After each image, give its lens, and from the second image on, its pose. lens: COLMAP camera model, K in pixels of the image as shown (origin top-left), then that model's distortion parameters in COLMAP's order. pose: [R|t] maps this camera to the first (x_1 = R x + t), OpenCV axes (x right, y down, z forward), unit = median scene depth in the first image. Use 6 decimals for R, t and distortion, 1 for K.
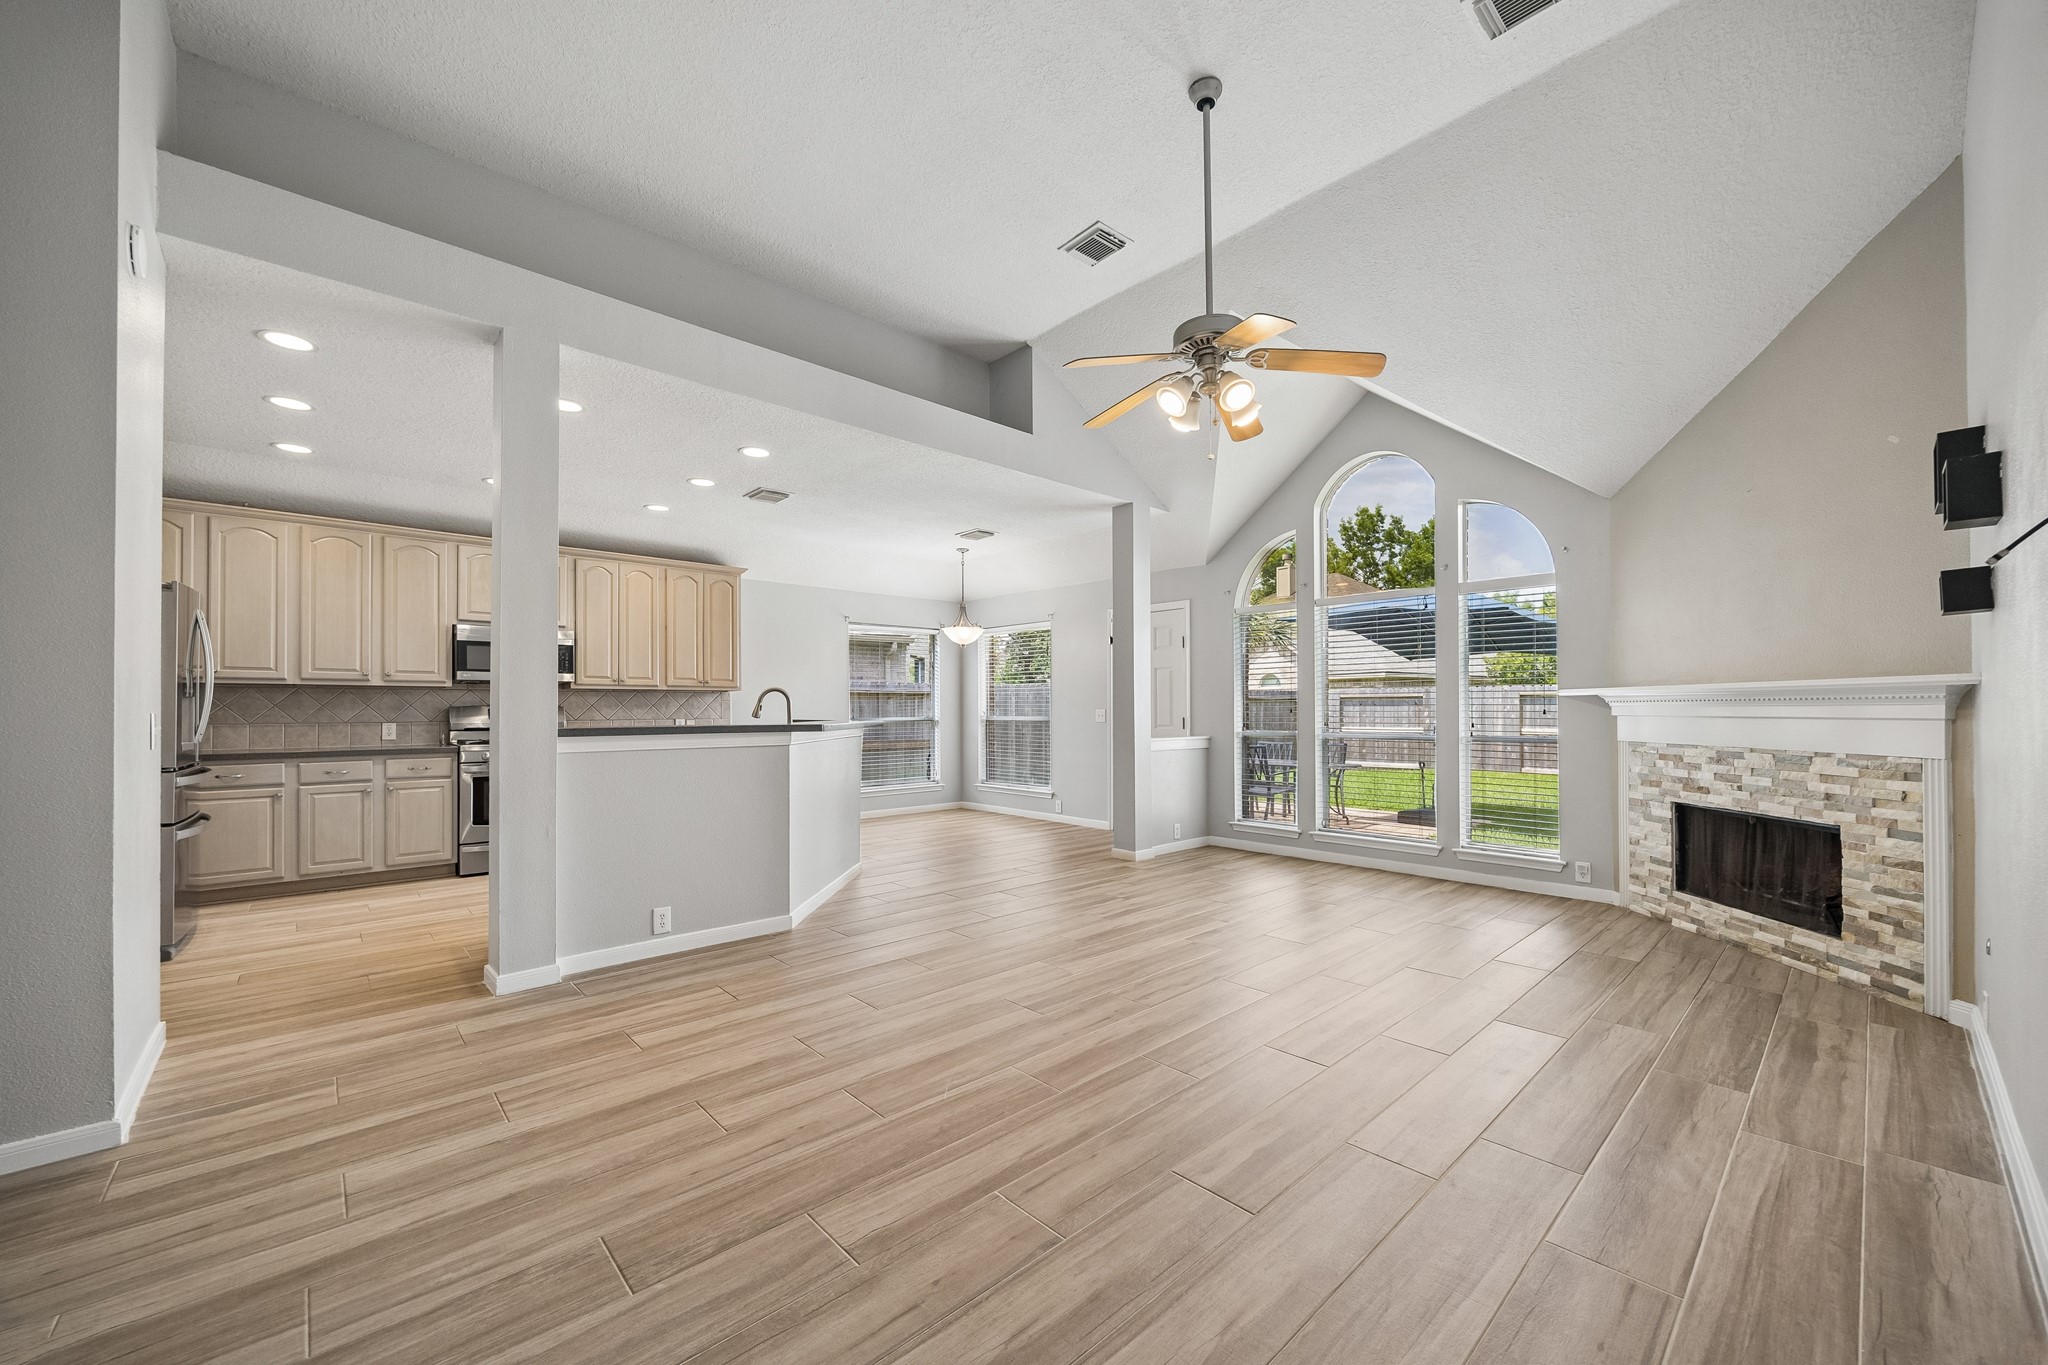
lens RADIAL K [[799.1, 0, 1031.0], [0, 799.1, 700.1], [0, 0, 1]] dist [-0.001869, 0.000244]
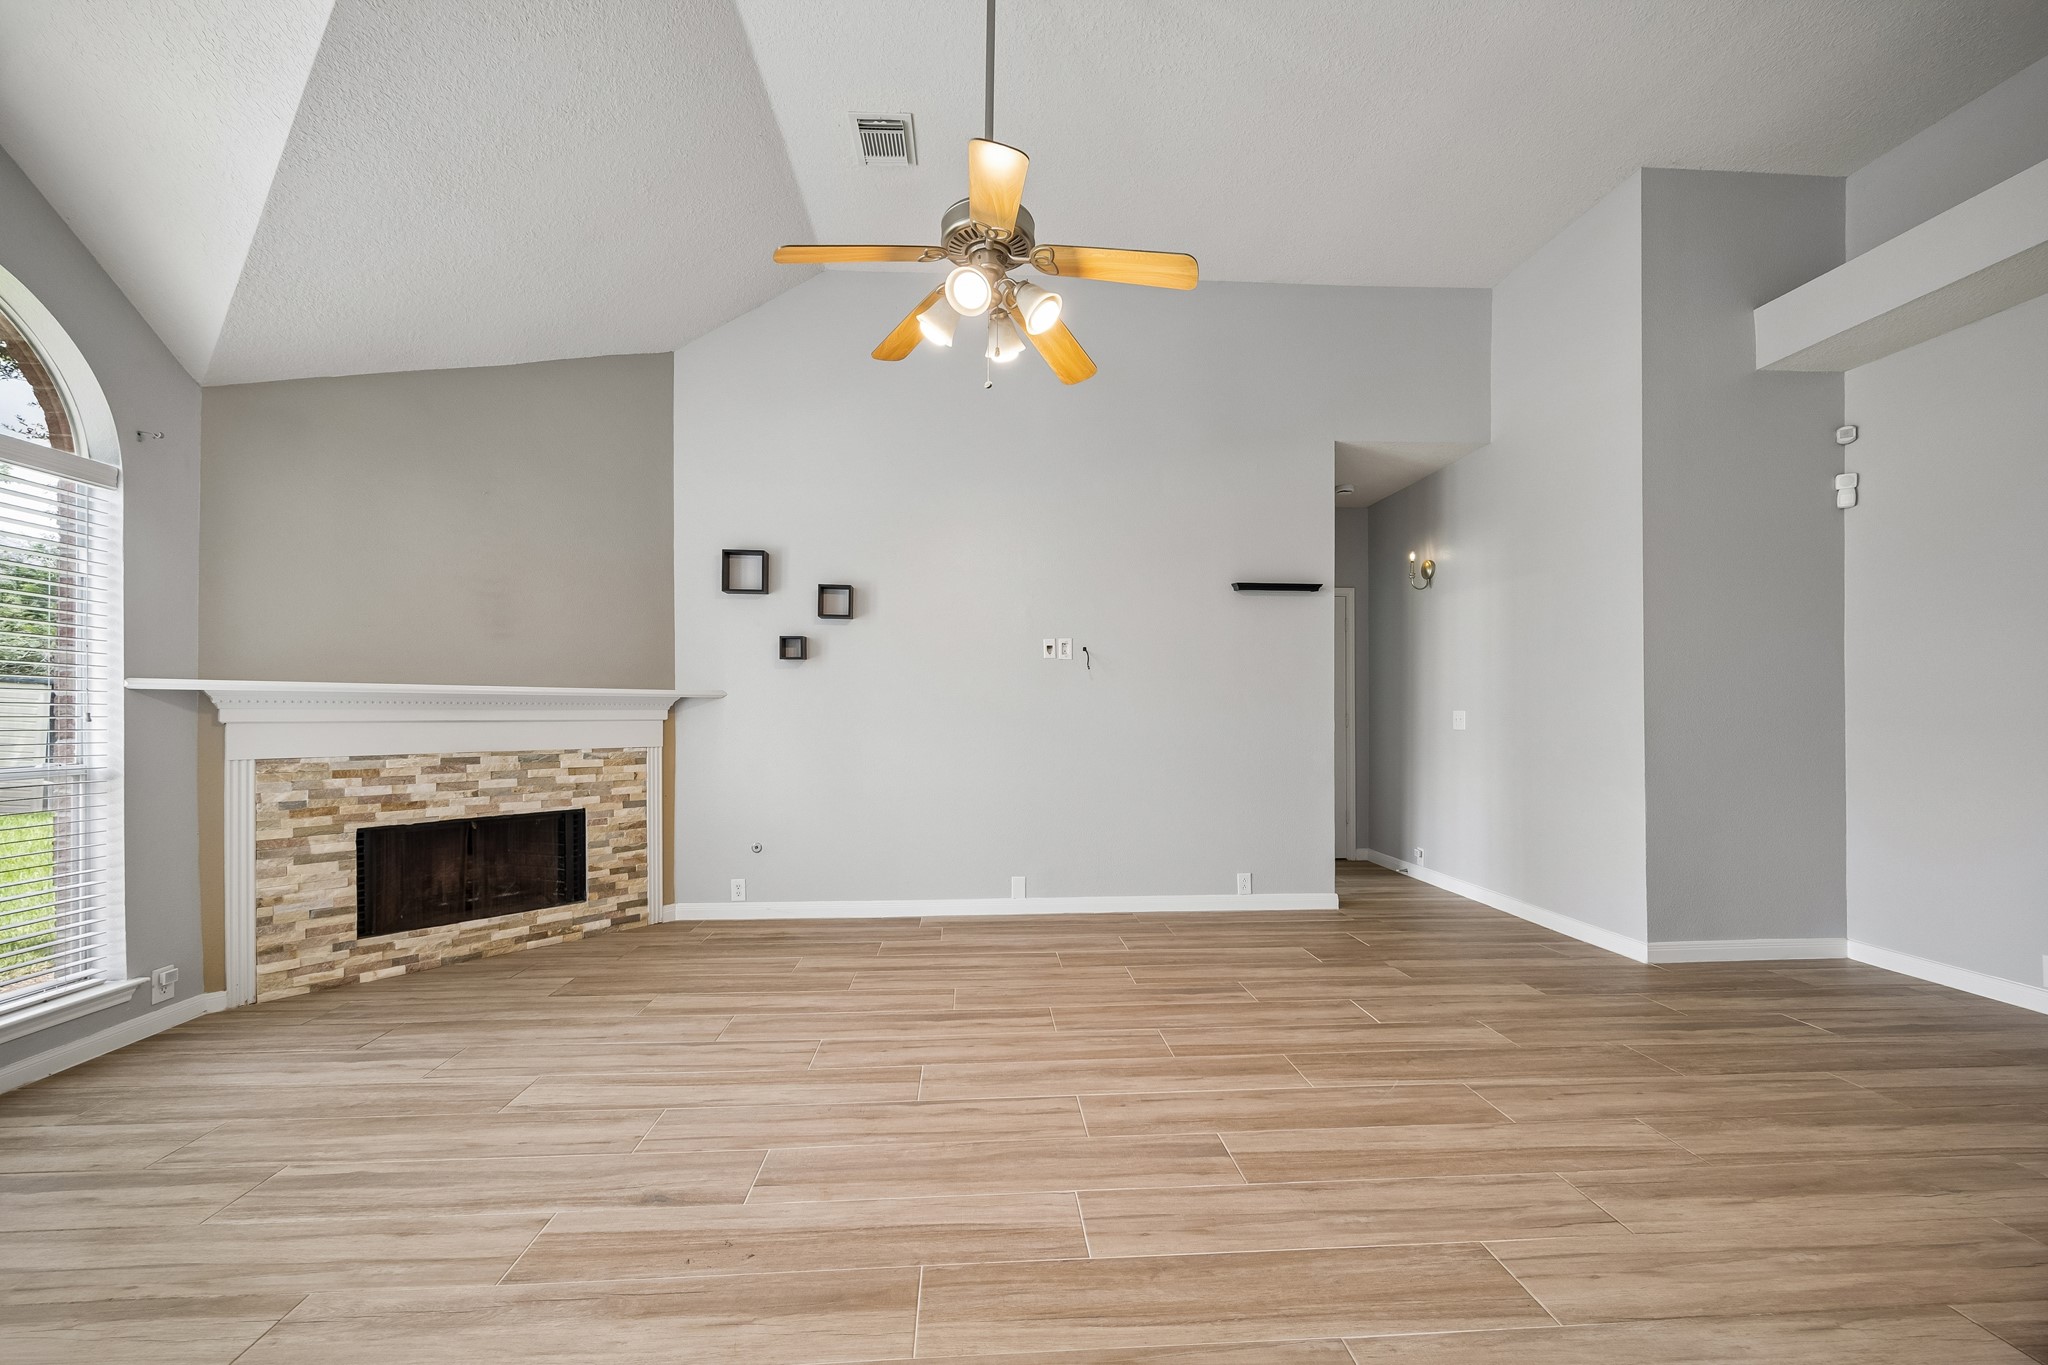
lens RADIAL K [[799.1, 0, 1023.8], [0, 799.1, 699.3], [0, 0, 1]] dist [-0.001869, 0.000244]
pose [[-0.783228, 0.016575, 0.621514, -0.272015], [-0.002915, 0.999536, -0.030330, 0.025321], [-0.621728, -0.025568, -0.782816, 1.521383]]
